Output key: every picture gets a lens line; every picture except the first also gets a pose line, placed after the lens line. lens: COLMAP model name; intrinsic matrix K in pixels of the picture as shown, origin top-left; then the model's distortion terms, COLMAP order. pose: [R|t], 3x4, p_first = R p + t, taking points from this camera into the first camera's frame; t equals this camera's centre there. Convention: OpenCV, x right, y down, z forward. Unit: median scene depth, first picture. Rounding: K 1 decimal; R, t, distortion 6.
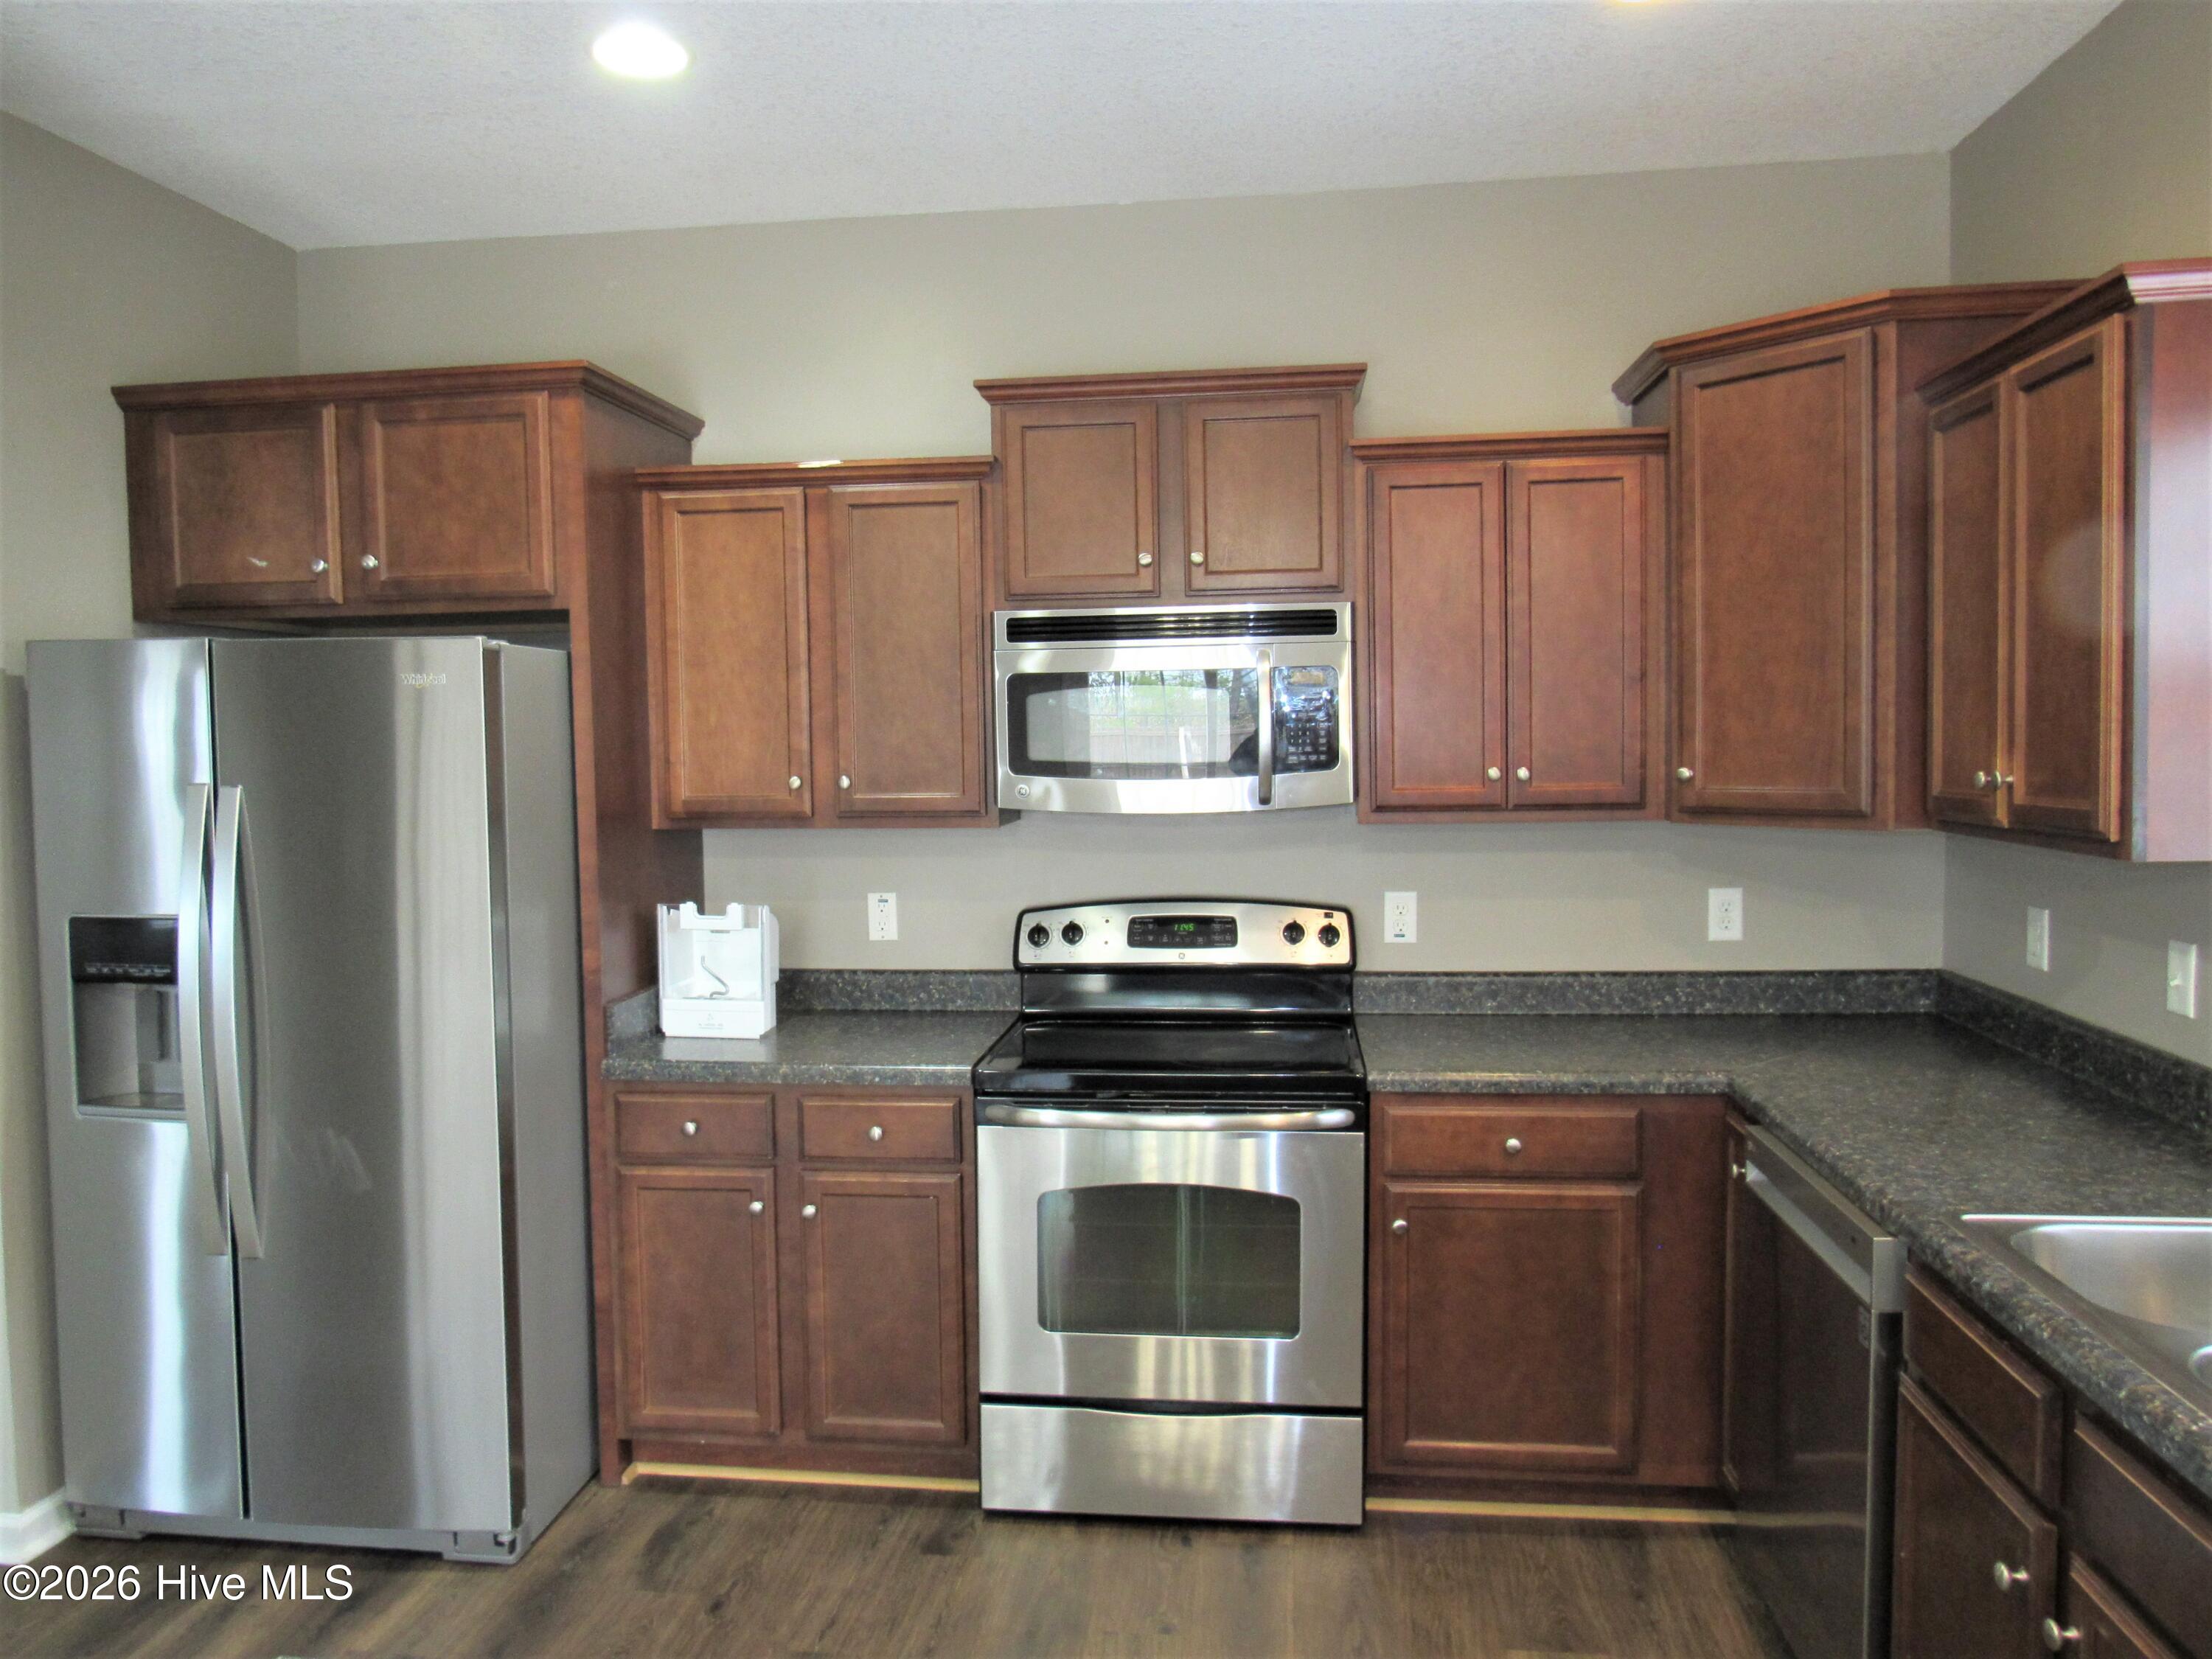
lens RADIAL K [[1598.6, 0, 1106.0], [0, 1598.6, 829.5], [0, 0, 1]] dist [-0.052872, 0.084304]
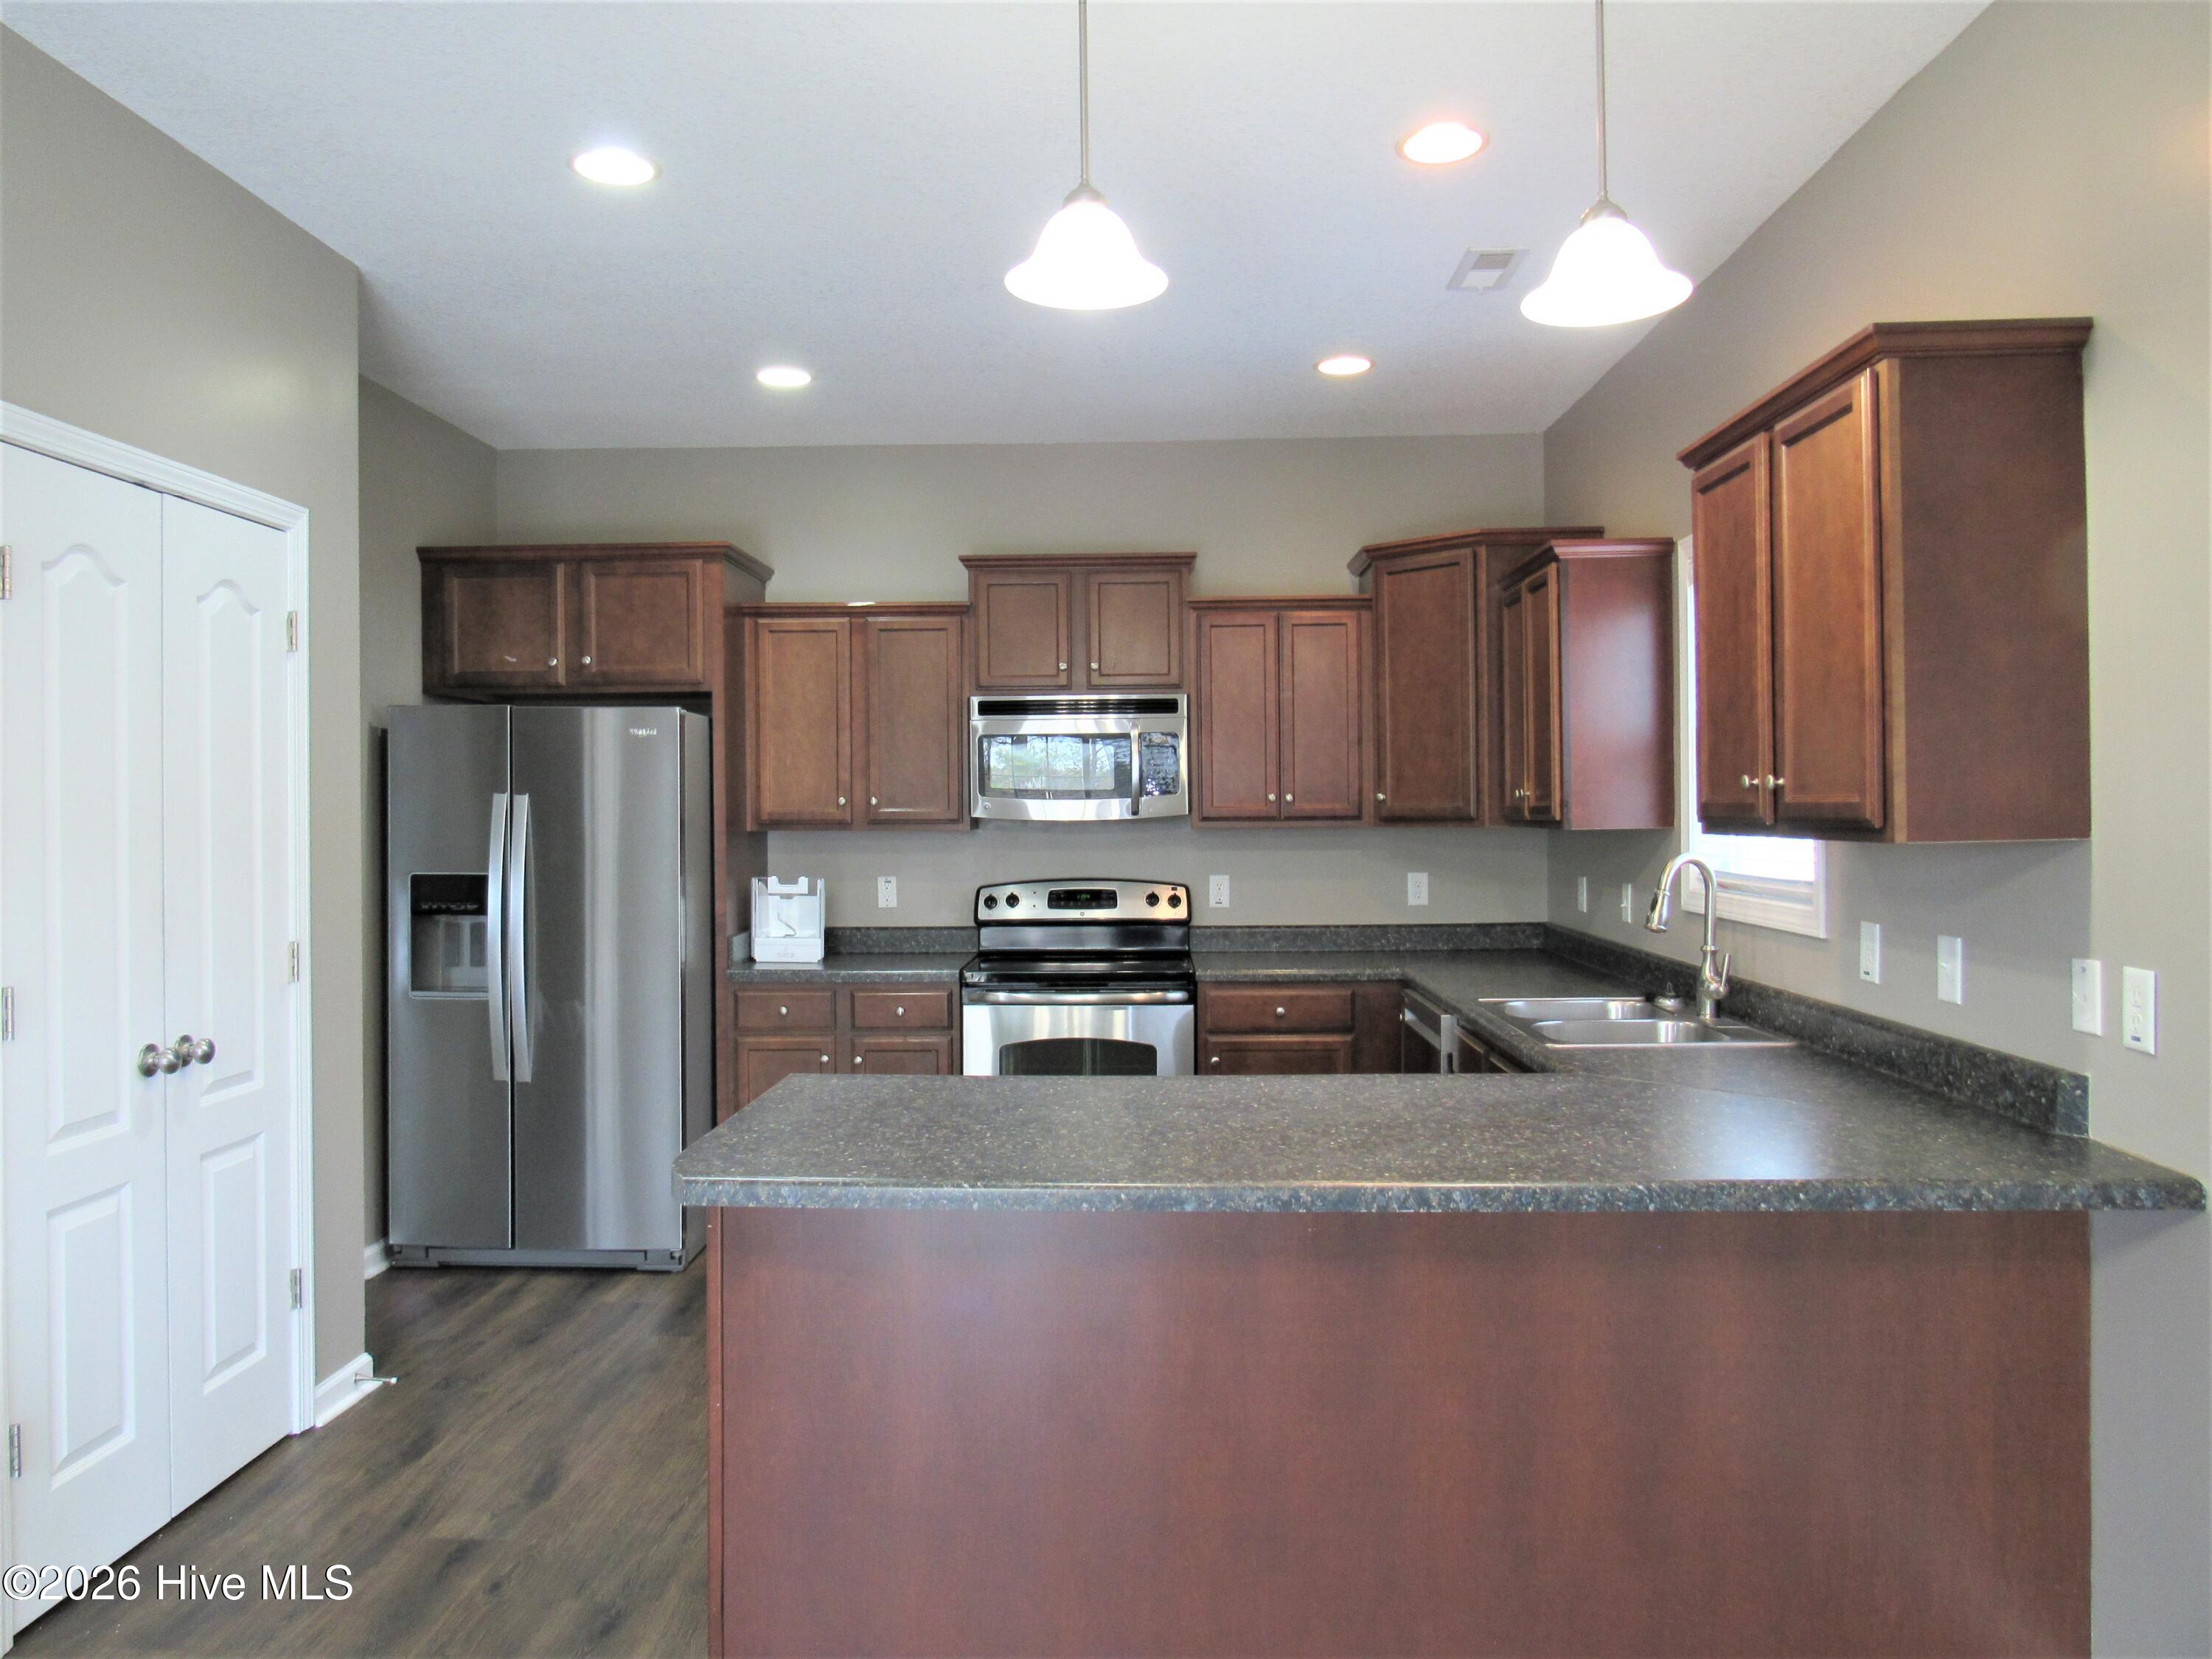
lens RADIAL K [[1575.3, 0, 1106.8], [0, 1575.3, 823.5], [0, 0, 1]] dist [-0.035257, 0.006081]
pose [[0.995867, 0.007752, 0.090488, -0.077471], [-0.003042, 0.998639, -0.052076, 0.077509], [-0.090768, 0.051585, 0.994535, -0.618081]]
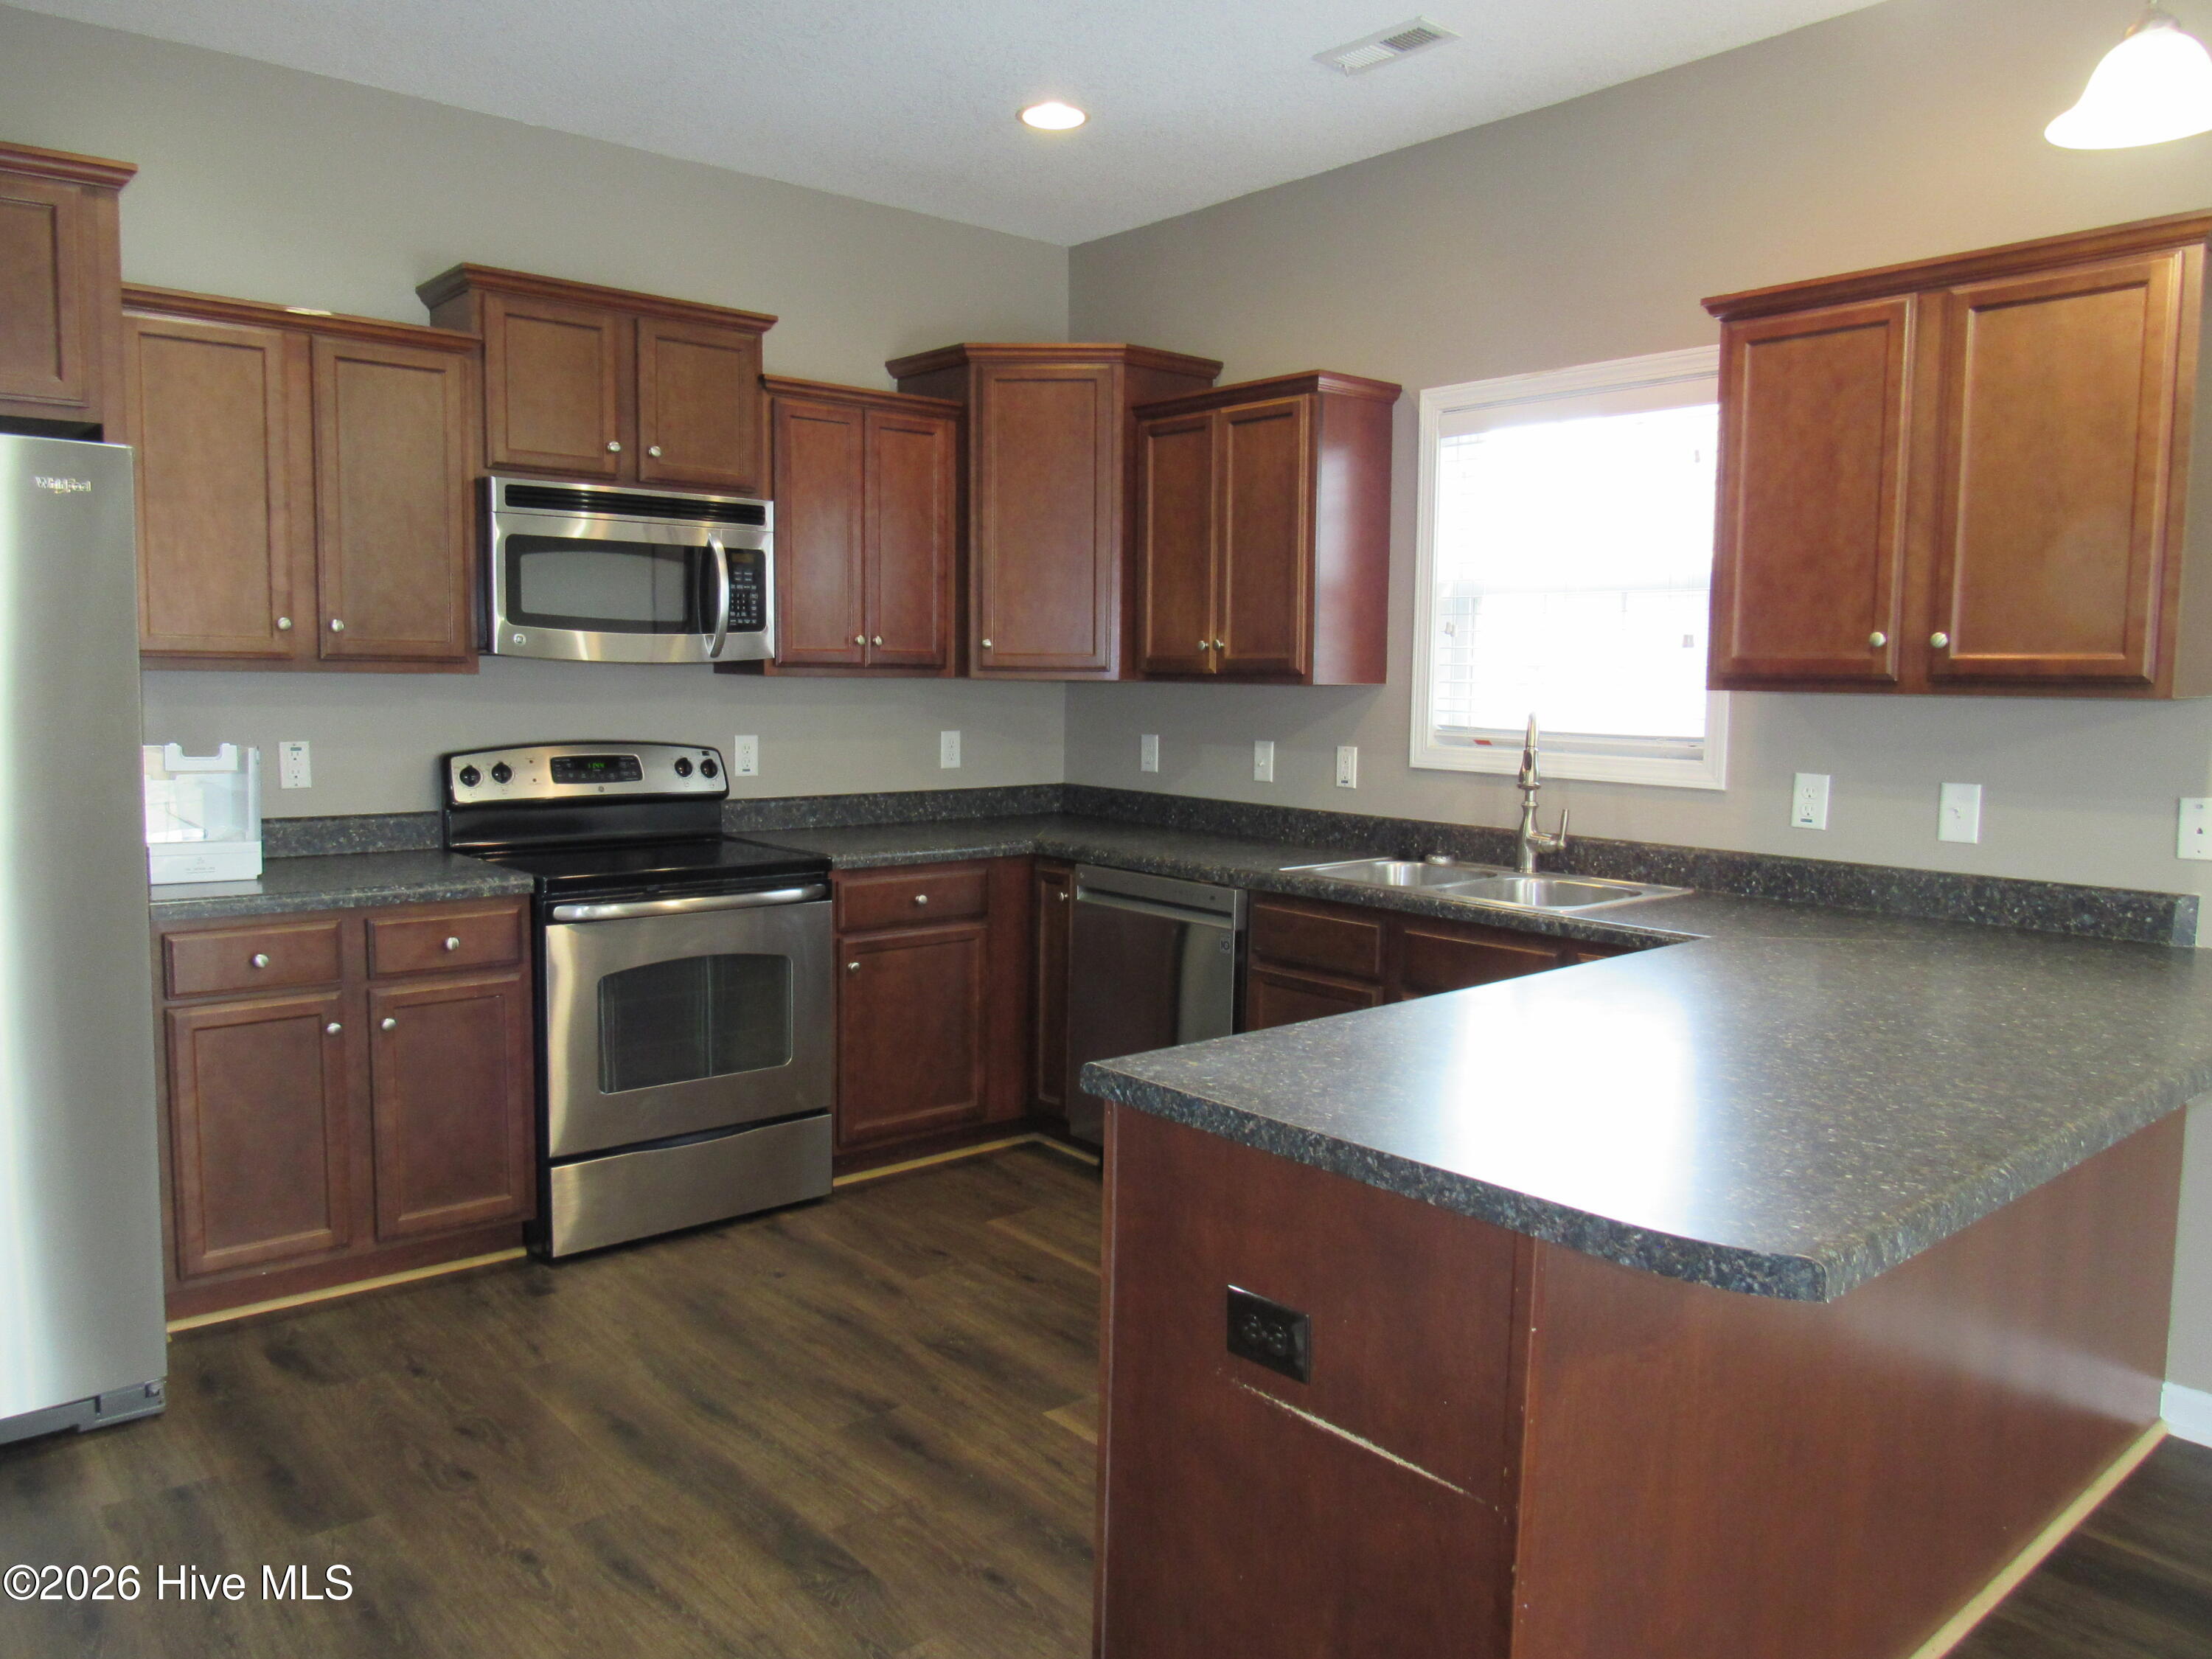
lens RADIAL K [[1575.3, 0, 1106.8], [0, 1575.3, 823.5], [0, 0, 1]] dist [-0.035257, 0.006081]
pose [[0.671397, -0.043615, 0.739813, -0.611429], [0.017812, 0.998928, 0.042726, 0.067525], [-0.740884, -0.015508, 0.671454, -0.056038]]
